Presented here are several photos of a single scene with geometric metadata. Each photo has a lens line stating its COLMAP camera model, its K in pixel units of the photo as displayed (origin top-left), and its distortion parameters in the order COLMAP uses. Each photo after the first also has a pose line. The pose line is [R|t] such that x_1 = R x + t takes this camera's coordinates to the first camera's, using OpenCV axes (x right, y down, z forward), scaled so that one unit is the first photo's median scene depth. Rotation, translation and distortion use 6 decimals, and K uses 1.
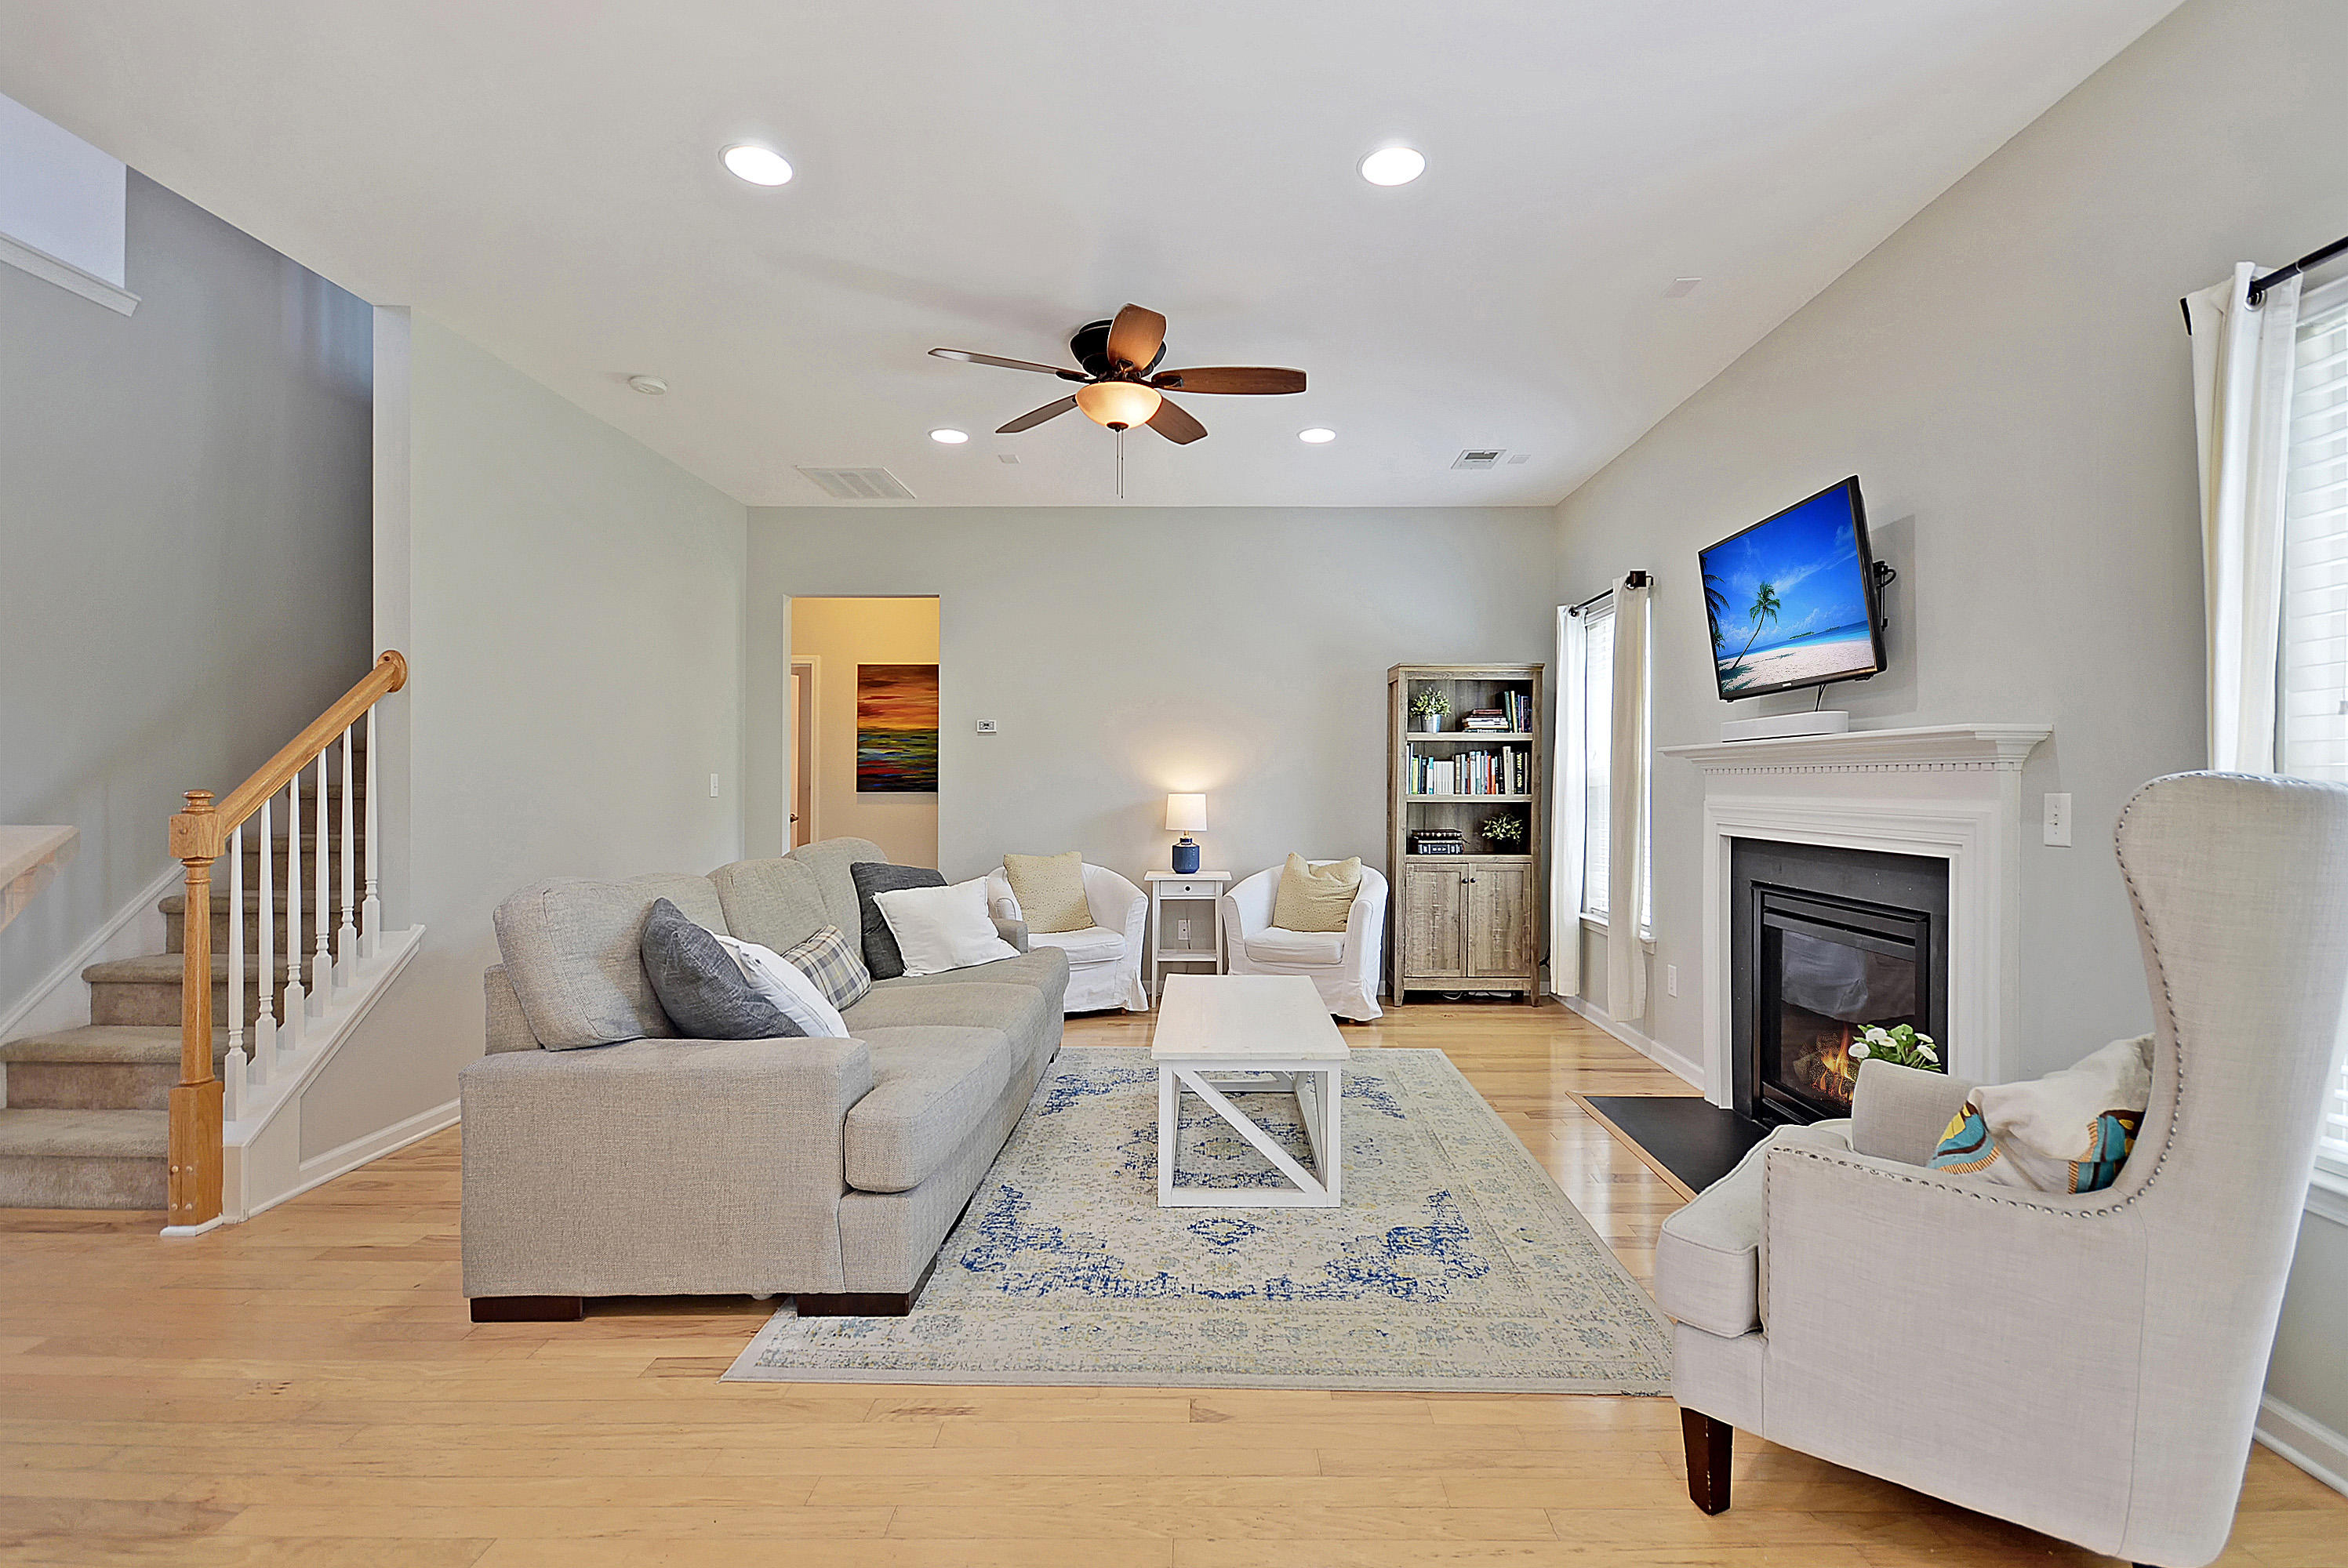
lens RADIAL K [[1060.5, 0, 1216.9], [0, 1060.5, 785.8], [0, 0, 1]] dist [0.000379, 0.000025]
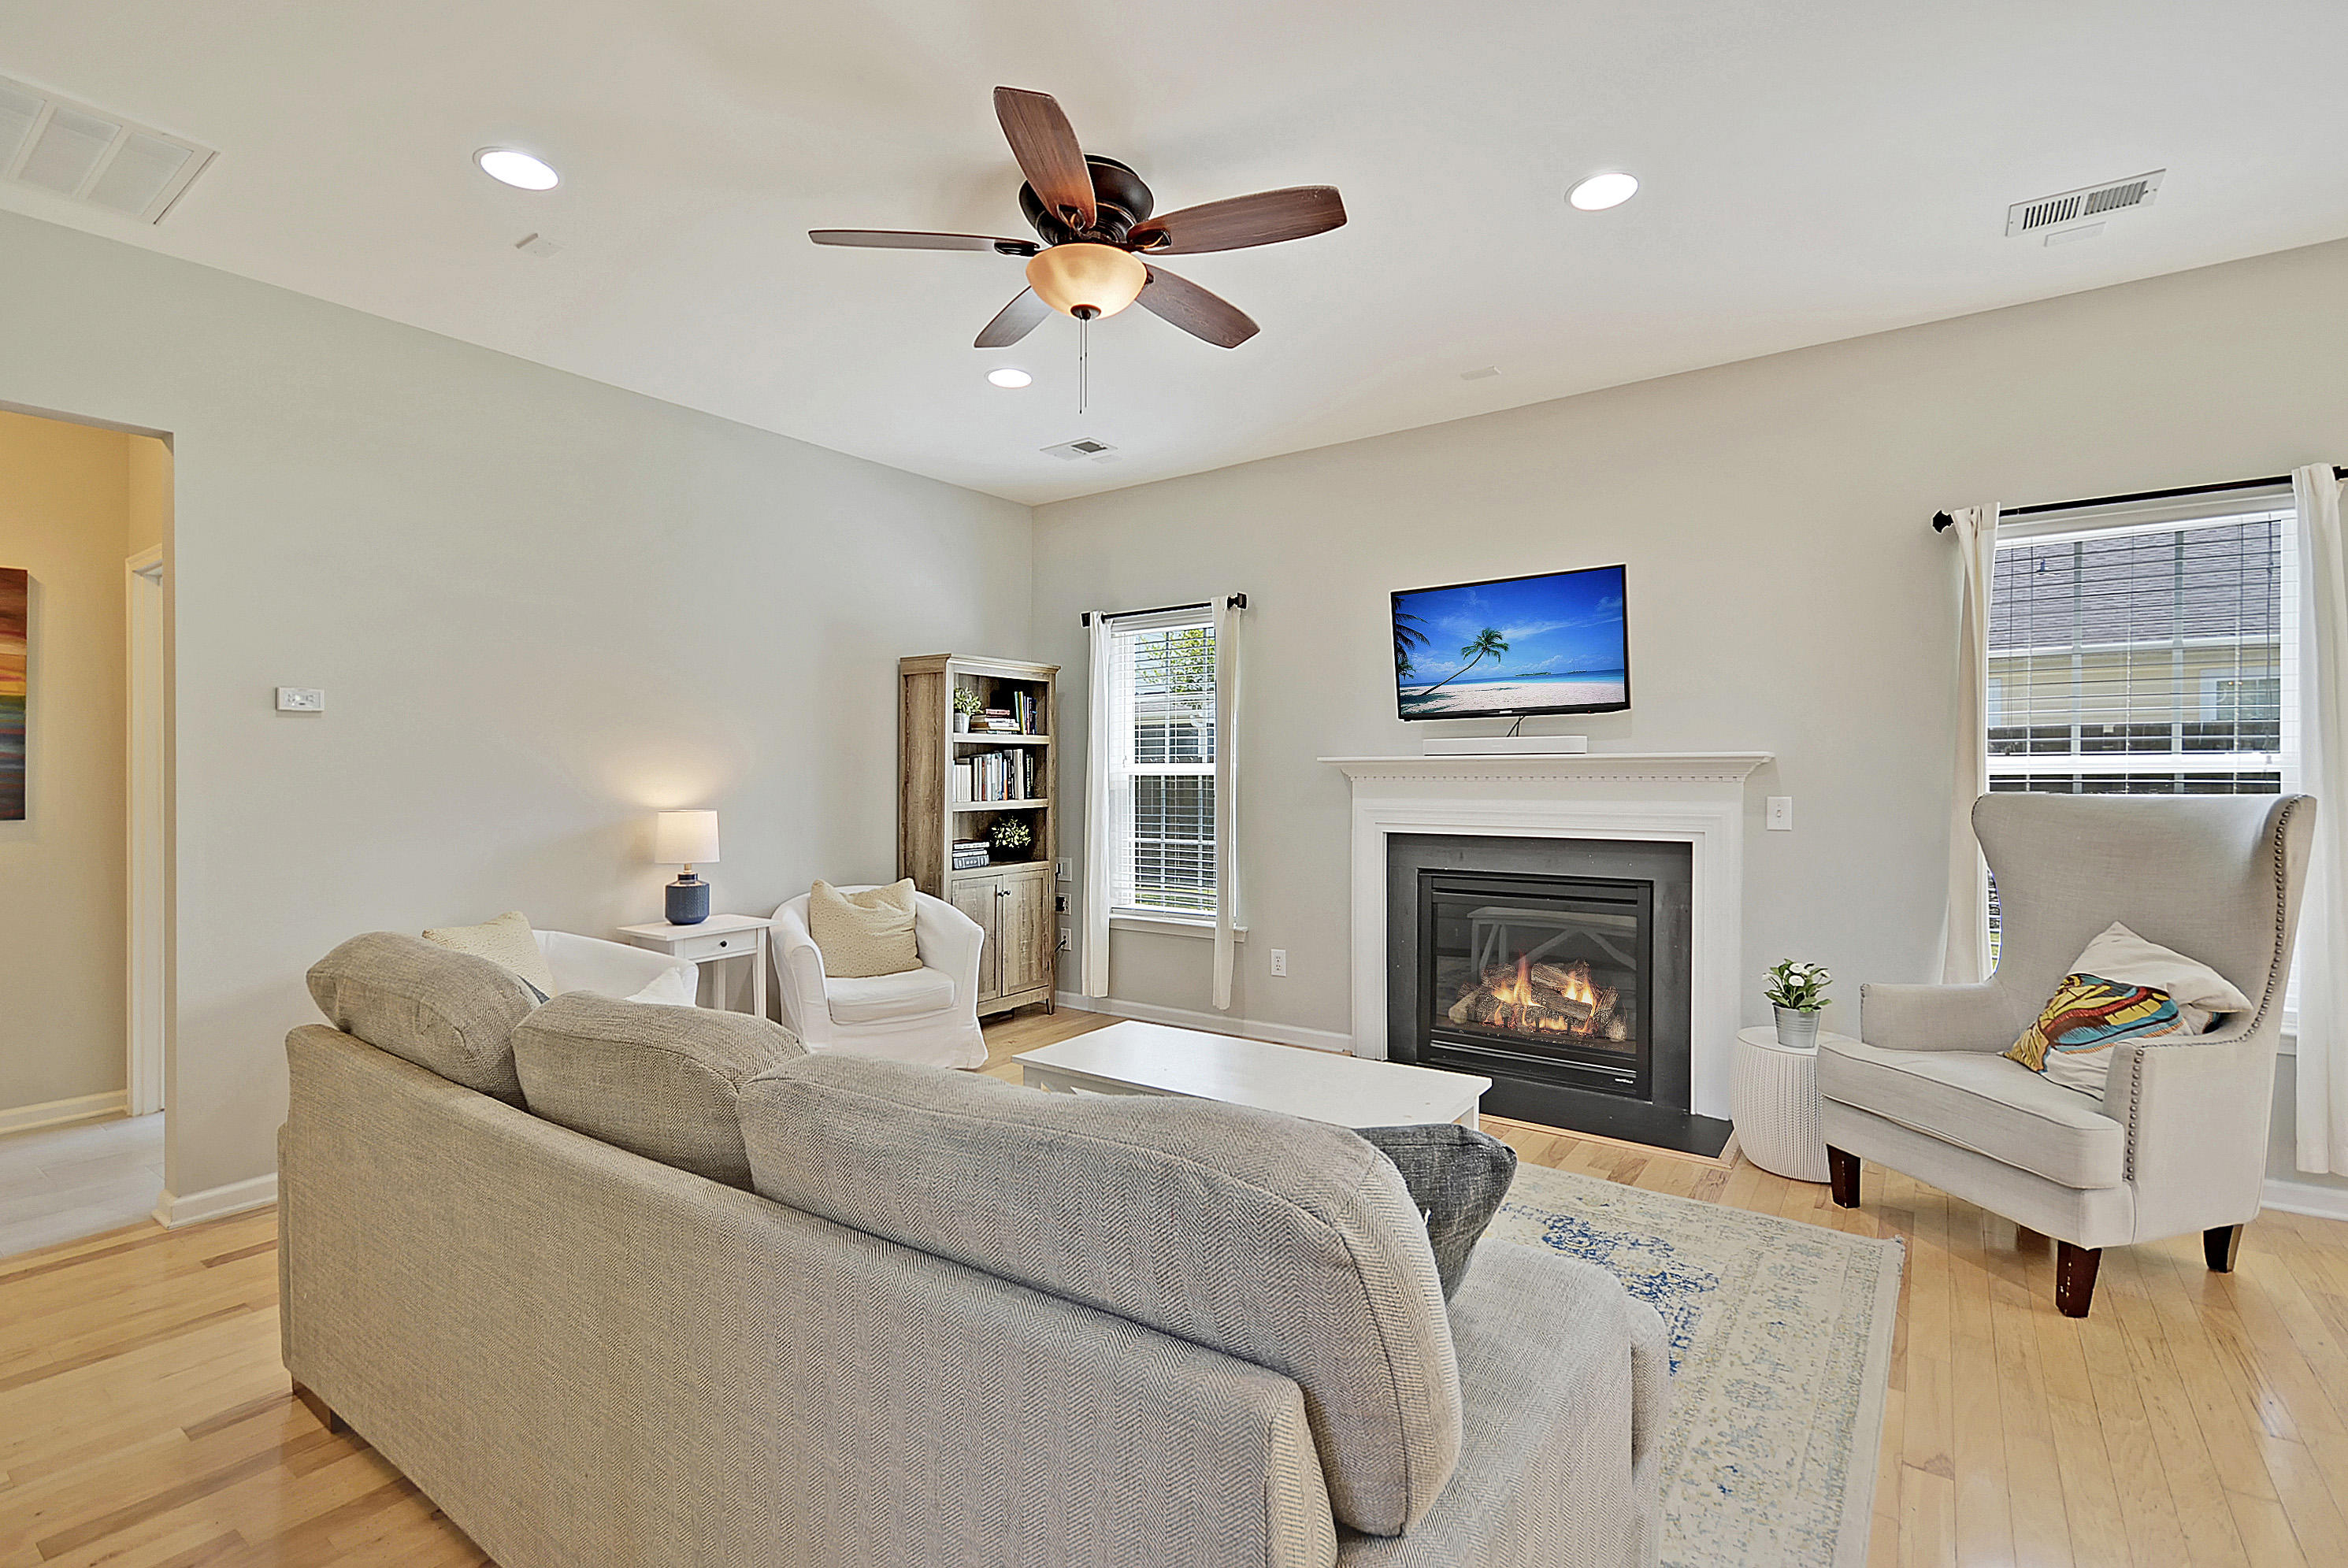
lens RADIAL K [[1048.8, 0, 1176.2], [0, 1048.8, 806.6], [0, 0, 1]] dist [0.123426, -0.000029]
pose [[0.578562, -0.028324, 0.815146, -0.487373], [0.006758, 0.999529, 0.029934, -0.015326], [-0.815610, -0.011810, 0.578481, 0.389005]]
